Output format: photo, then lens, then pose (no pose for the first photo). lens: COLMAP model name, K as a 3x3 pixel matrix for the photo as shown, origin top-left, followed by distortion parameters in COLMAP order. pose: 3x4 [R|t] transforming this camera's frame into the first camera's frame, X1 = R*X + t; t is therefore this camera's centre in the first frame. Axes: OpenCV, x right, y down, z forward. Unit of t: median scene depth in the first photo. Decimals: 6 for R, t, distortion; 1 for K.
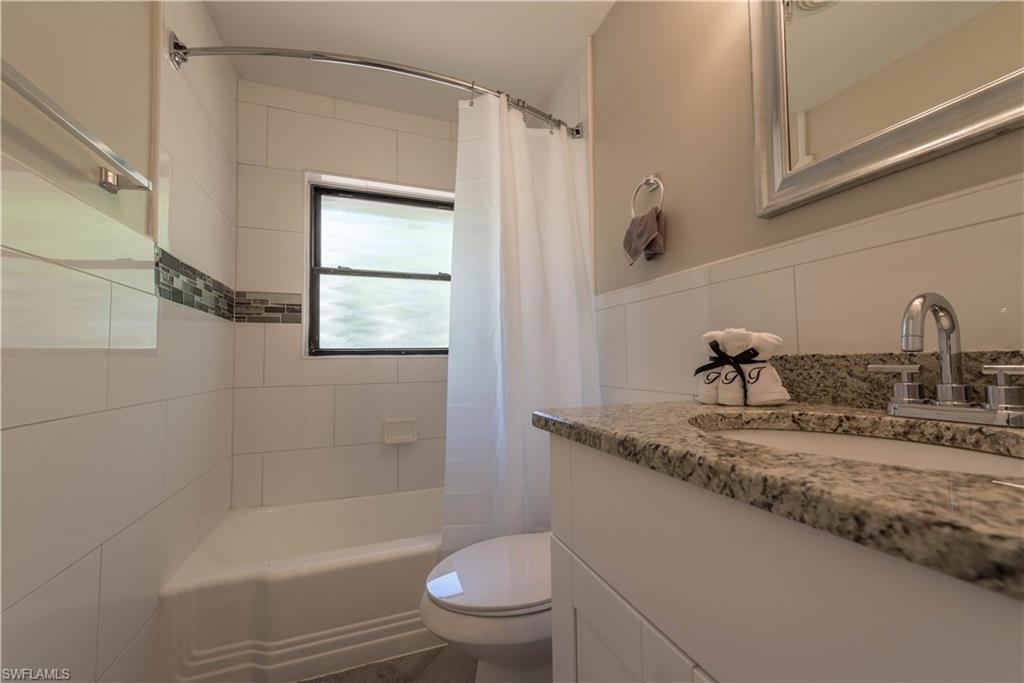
lens RADIAL K [[400.3, 0, 512.0], [0, 400.3, 341.5], [0, 0, 1]] dist [0.002417, -0.000281]
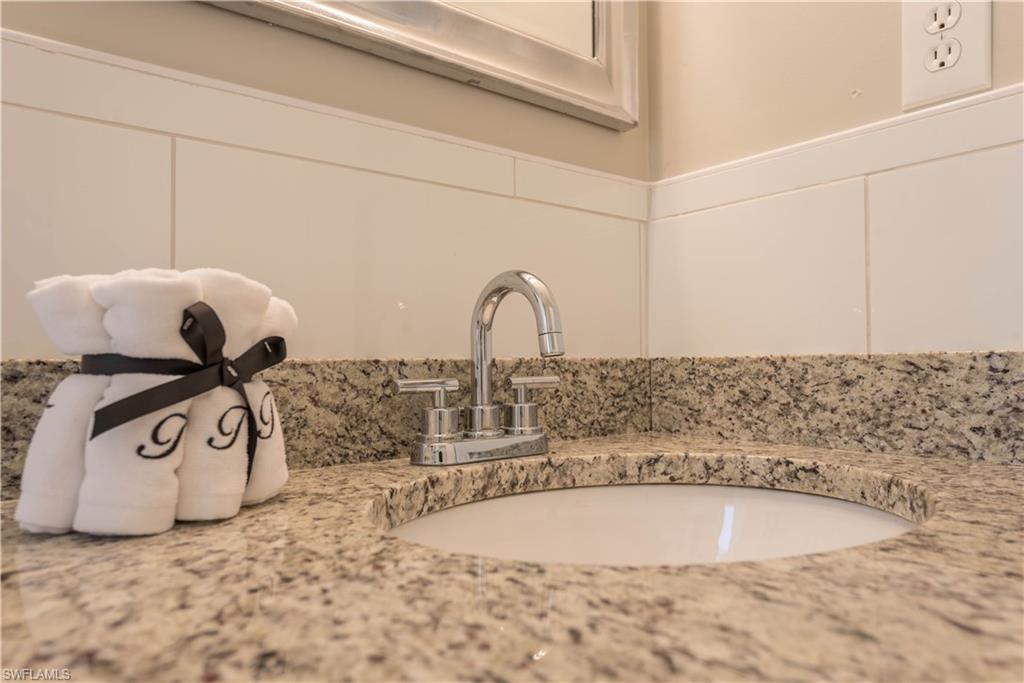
lens RADIAL K [[681.5, 0, 512.0], [0, 681.5, 341.5], [0, 0, 1]] dist [-0.000268, -0.000118]
pose [[-0.294483, 0.049417, 0.954378, -0.040585], [-0.031694, 0.997608, -0.061435, 0.059053], [-0.955131, -0.048339, -0.292212, 1.145439]]
